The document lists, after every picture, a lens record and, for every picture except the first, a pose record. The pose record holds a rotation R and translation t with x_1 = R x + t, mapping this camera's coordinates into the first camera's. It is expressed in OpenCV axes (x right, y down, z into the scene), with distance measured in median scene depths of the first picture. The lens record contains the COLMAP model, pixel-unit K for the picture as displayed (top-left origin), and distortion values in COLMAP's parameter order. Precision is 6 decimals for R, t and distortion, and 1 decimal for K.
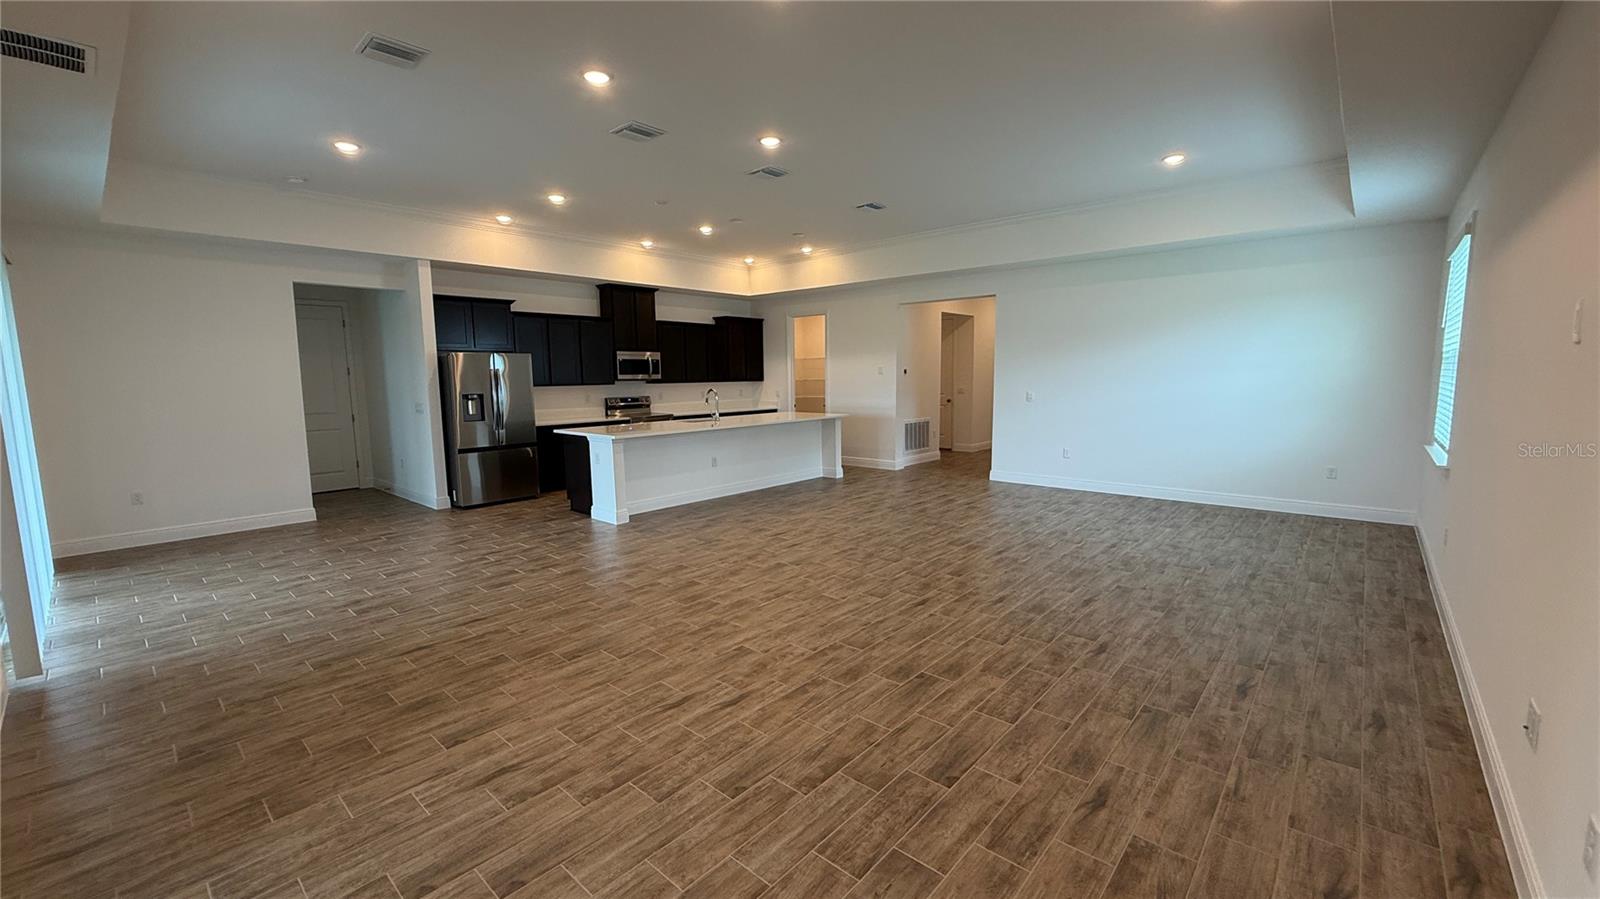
lens RADIAL K [[634.0, 0, 800.0], [0, 634.0, 449.5], [0, 0, 1]] dist [0.000325, 0.000066]
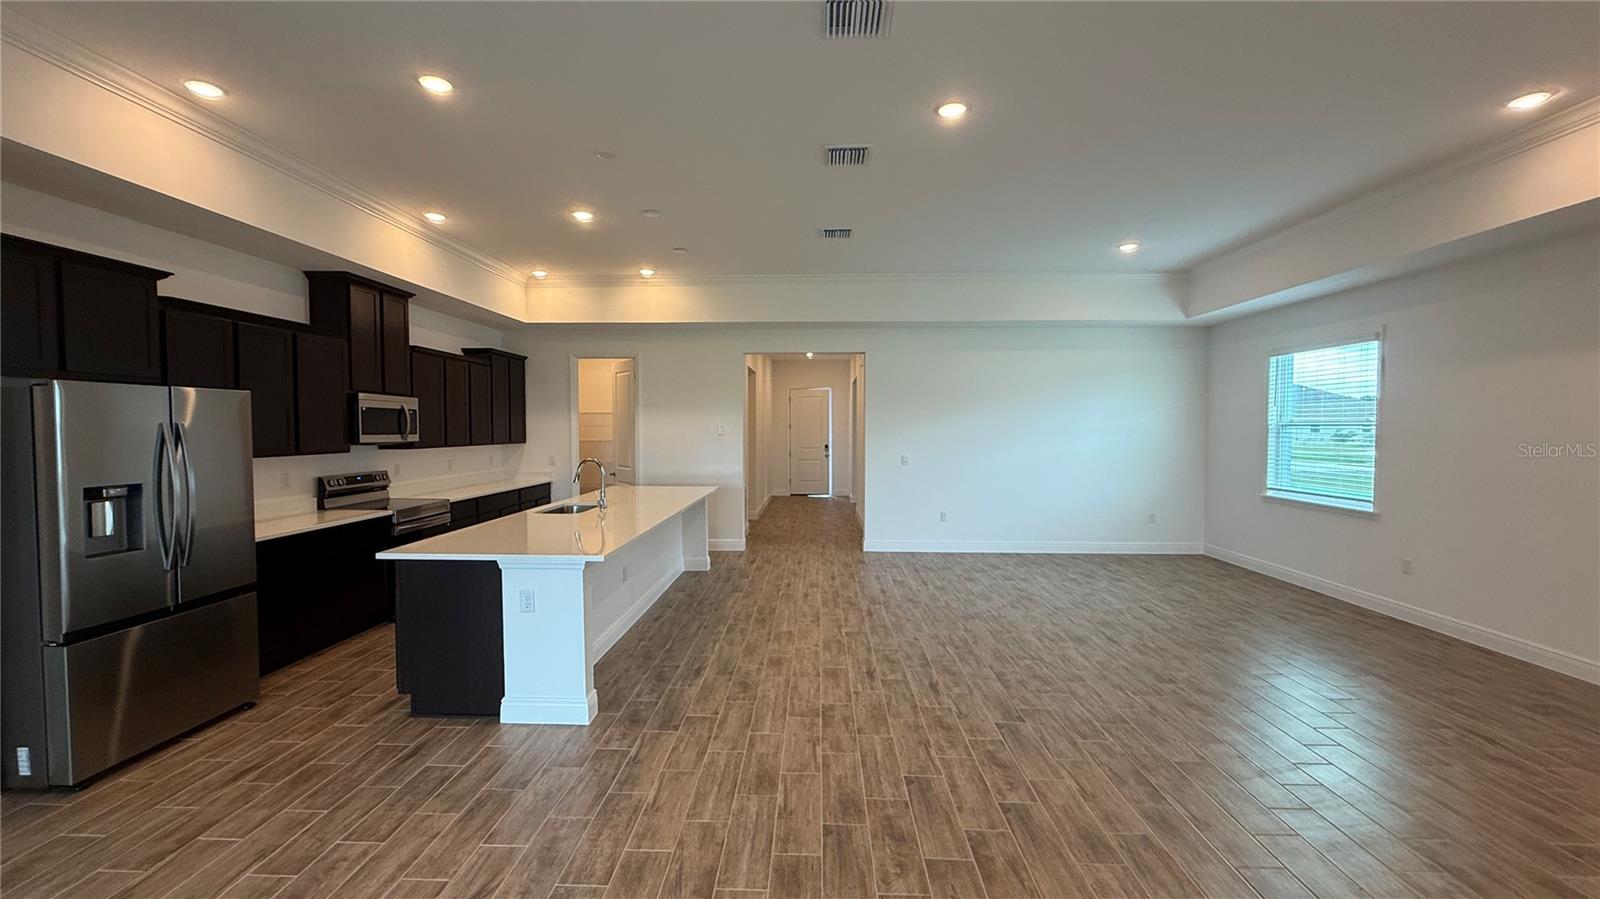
lens RADIAL K [[634.0, 0, 800.0], [0, 634.0, 449.5], [0, 0, 1]] dist [0.000325, 0.000066]
pose [[0.775458, -0.010110, 0.631318, -0.555076], [0.065880, 0.995710, -0.064975, -0.071275], [-0.627953, 0.091977, 0.772797, 0.537403]]
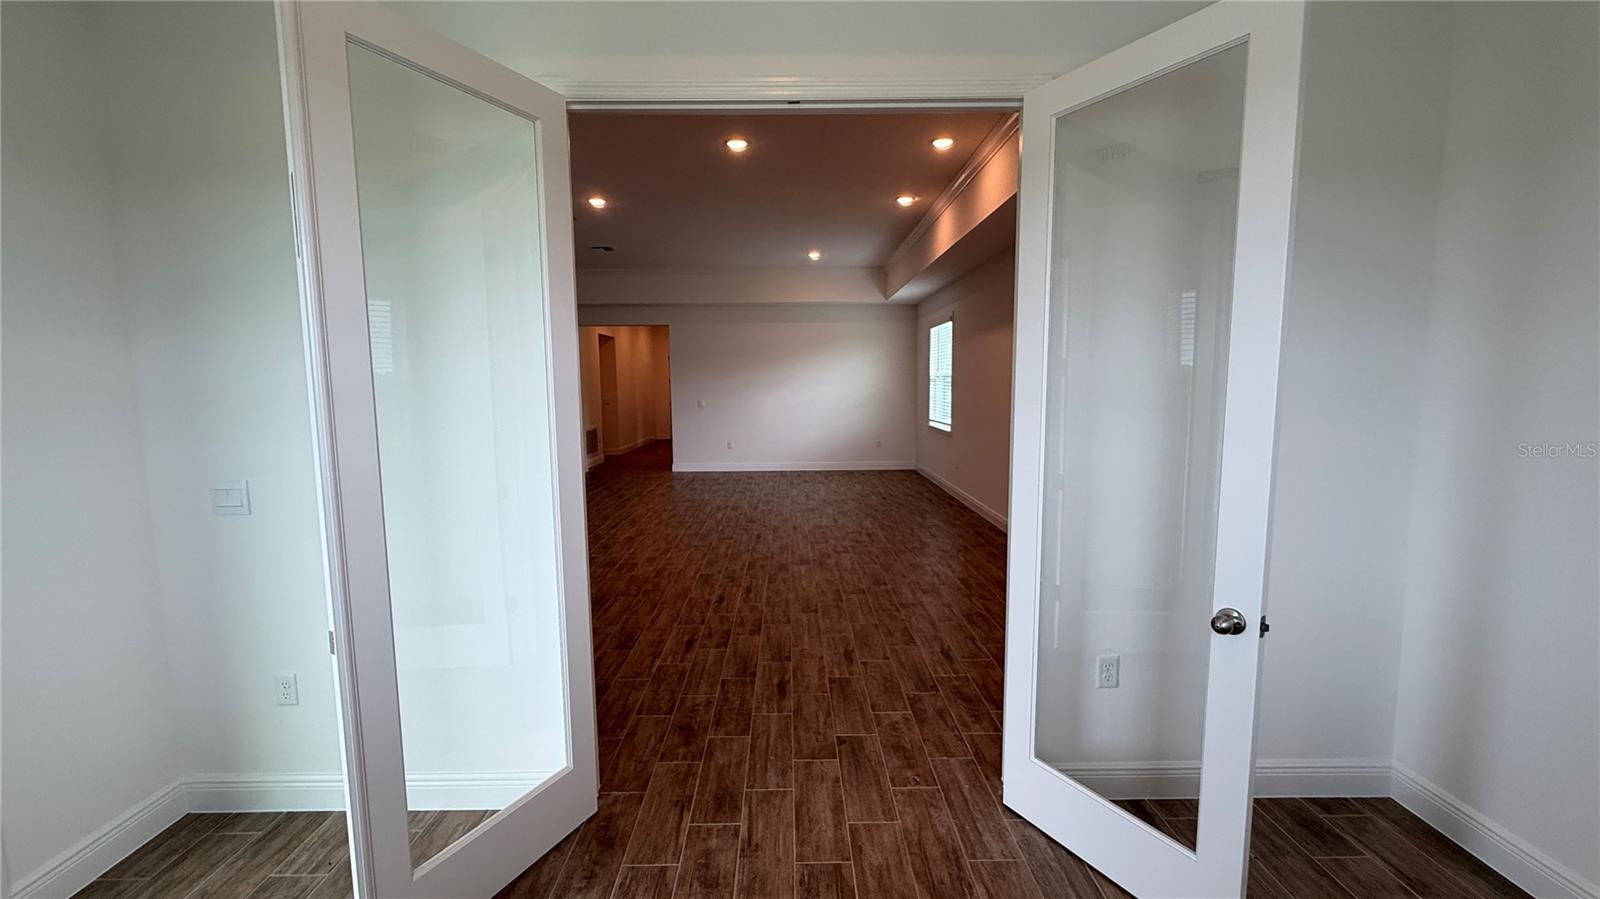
lens RADIAL K [[622.9, 0, 792.5], [0, 622.9, 455.6], [0, 0, 1]] dist [-0.000013, 0.000036]
pose [[0.746768, -0.073738, 0.660984, -0.542792], [0.081220, 0.996507, 0.019407, 0.017958], [-0.660106, 0.039192, 0.750149, -0.141733]]
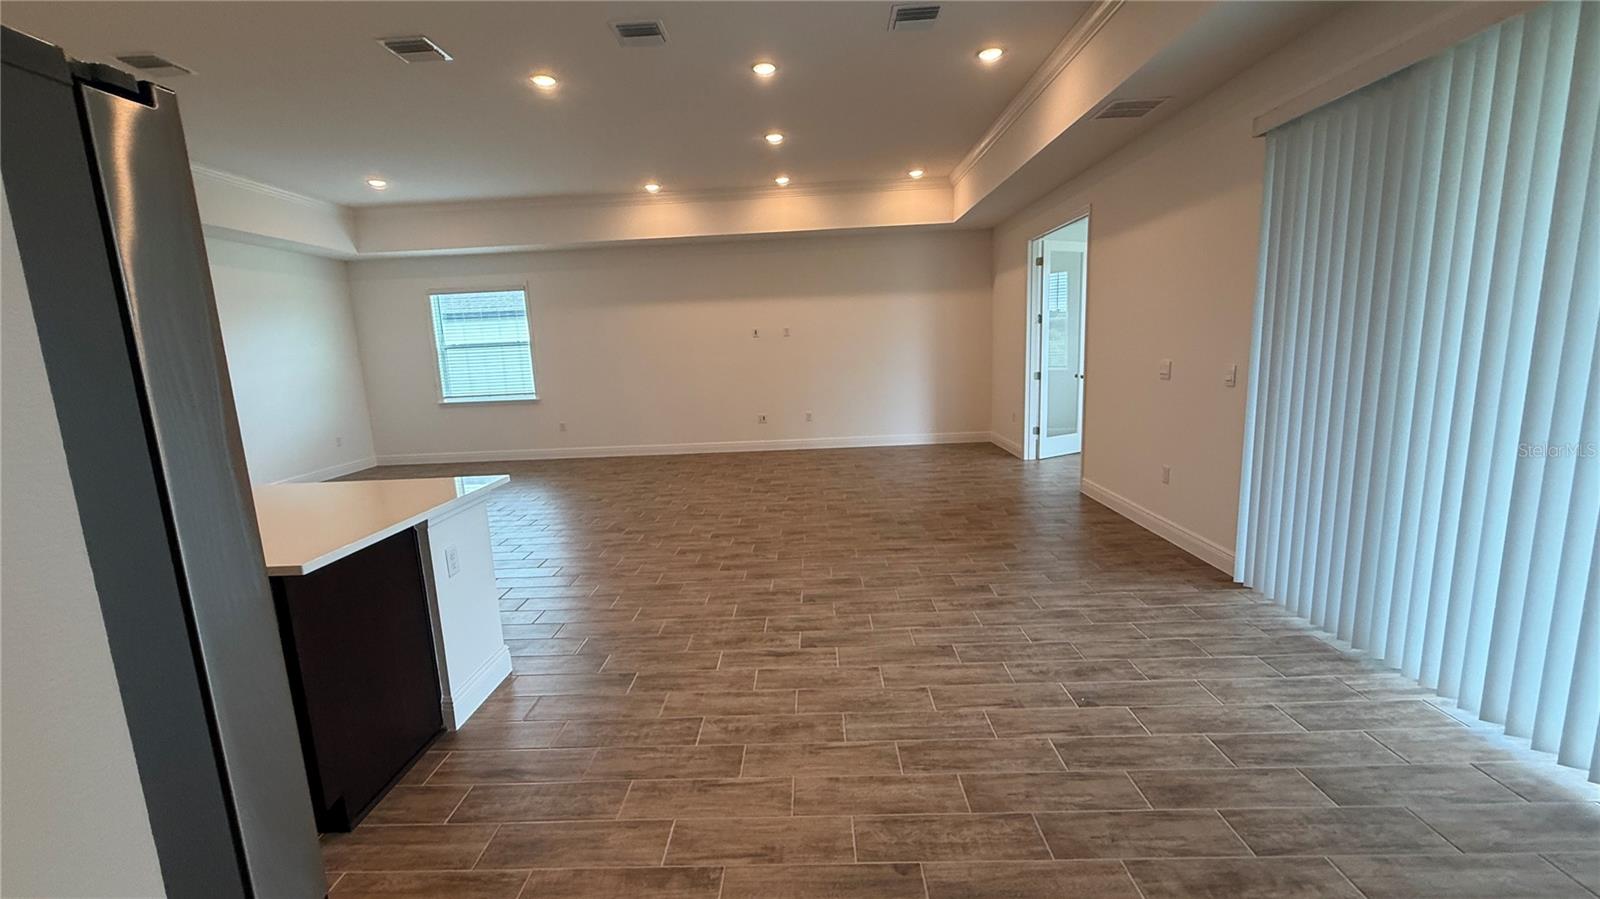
lens RADIAL K [[632.8, 0, 780.0], [0, 632.8, 448.6], [0, 0, 1]] dist [0.001878, 0.000098]
pose [[-0.620713, -0.089903, 0.778867, -0.873399], [0.143993, 0.963435, 0.225962, -0.131642], [-0.770702, 0.252409, -0.585071, 1.243894]]
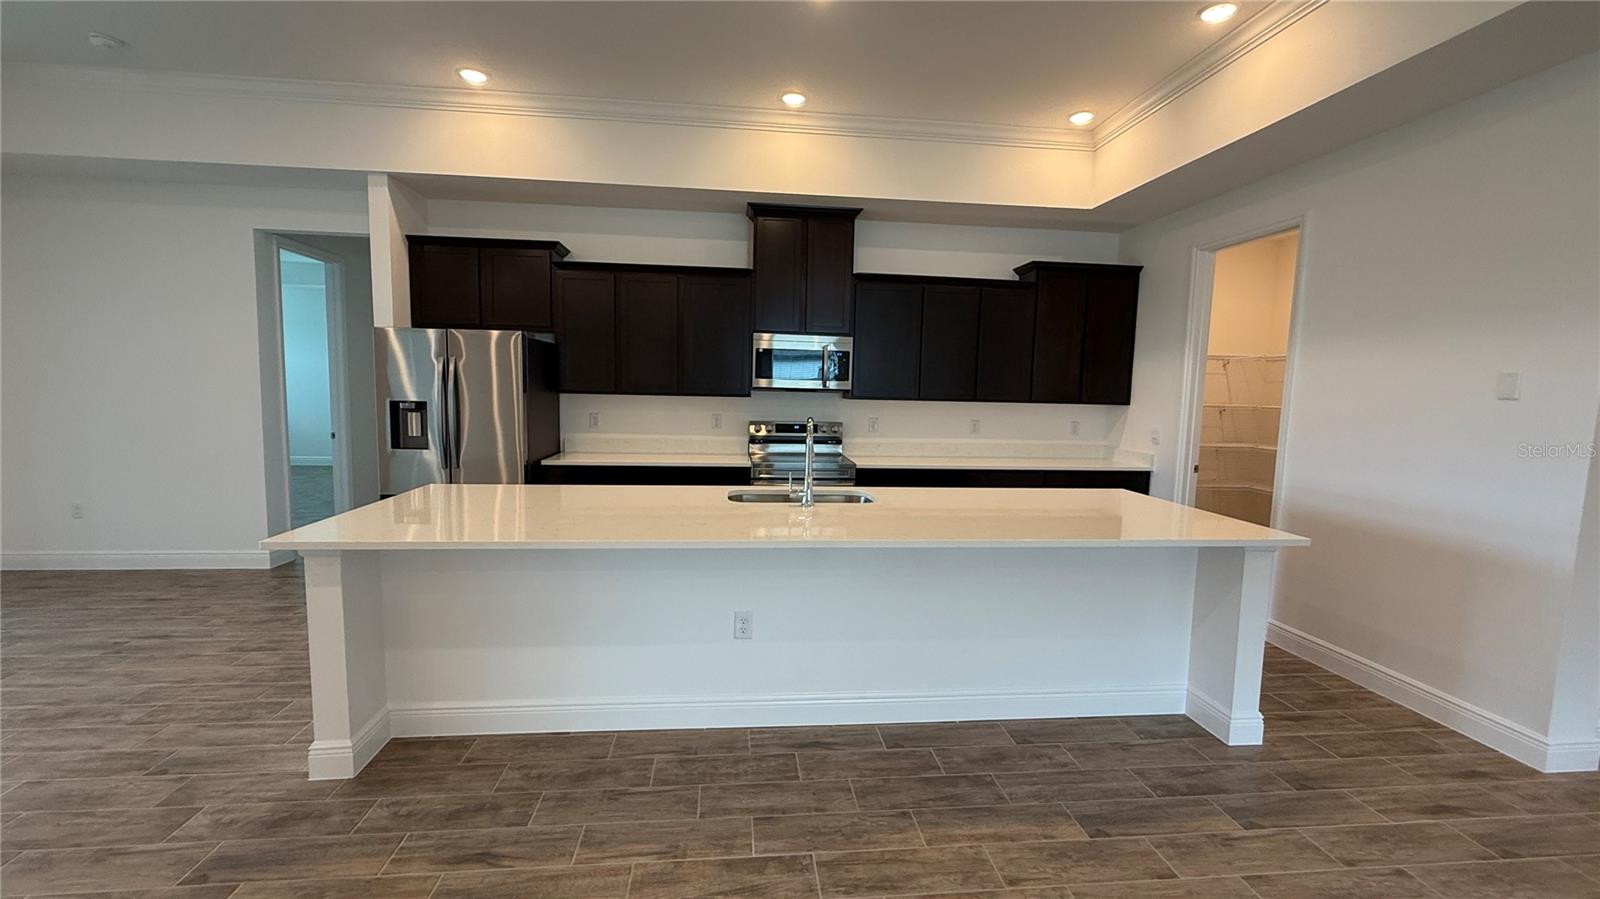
lens RADIAL K [[630.1, 0, 805.0], [0, 630.1, 468.8], [0, 0, 1]] dist [0.000345, 0.000233]
pose [[0.728530, 0.125299, -0.673457, 0.167143], [-0.112873, 0.991648, 0.062397, -0.133584], [0.675651, 0.030557, 0.736588, 1.060837]]
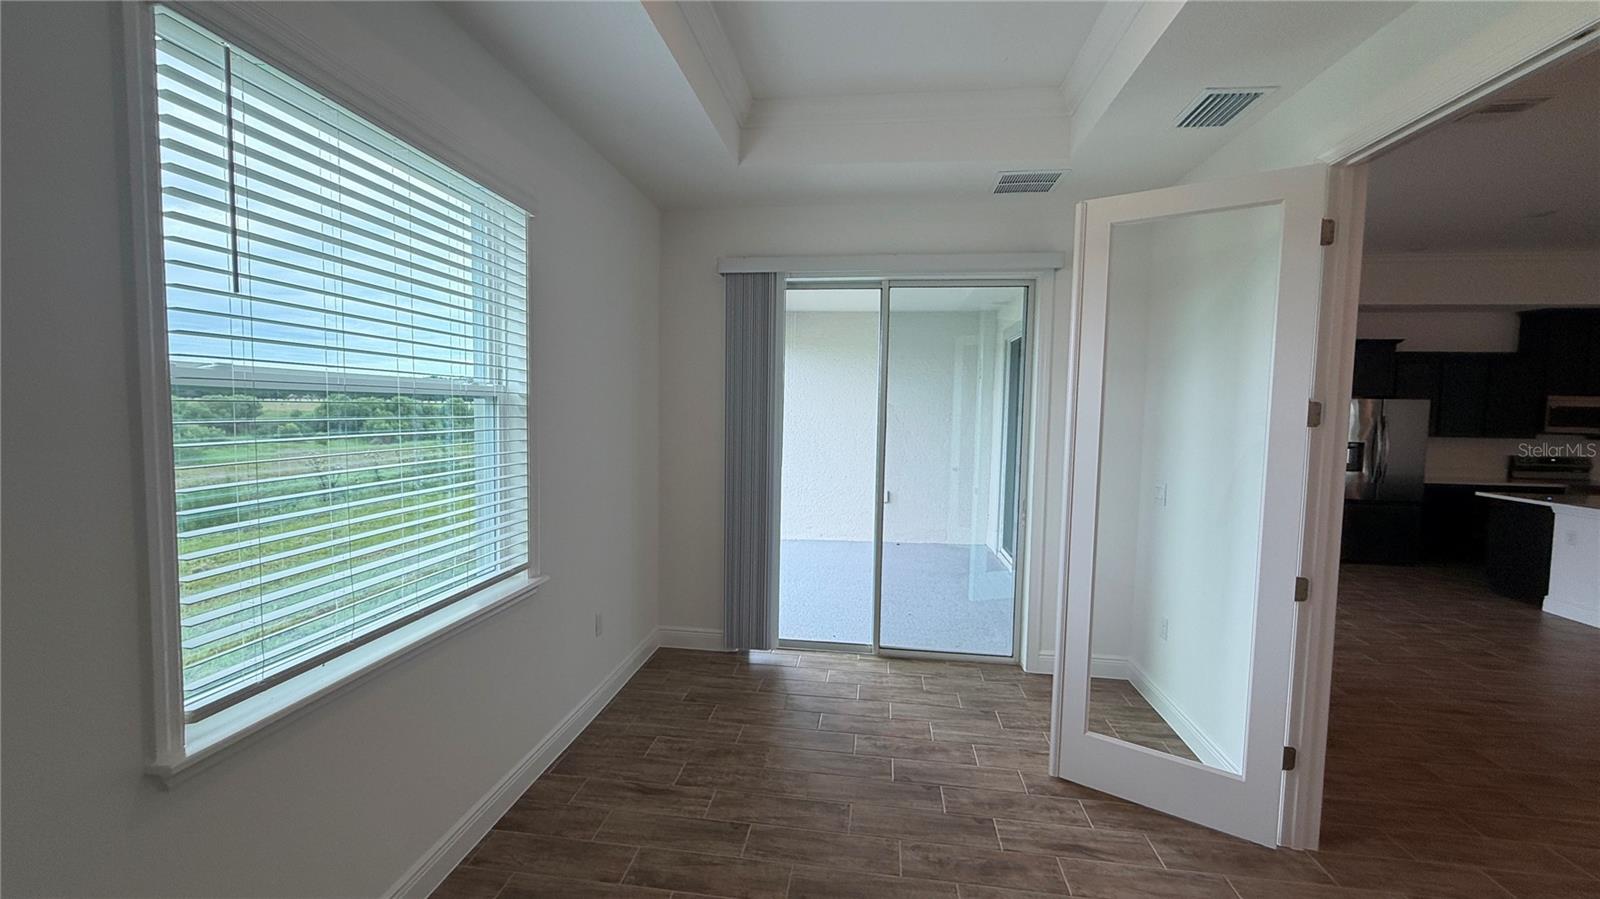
lens RADIAL K [[635.7, 0, 793.5], [0, 635.7, 449.7], [0, 0, 1]] dist [0.000148, 0.000245]
pose [[0.548809, 0.071965, -0.832845, -0.237898], [-0.119987, 0.992753, 0.006716, 0.020197], [0.827292, 0.096245, 0.553466, -0.261618]]
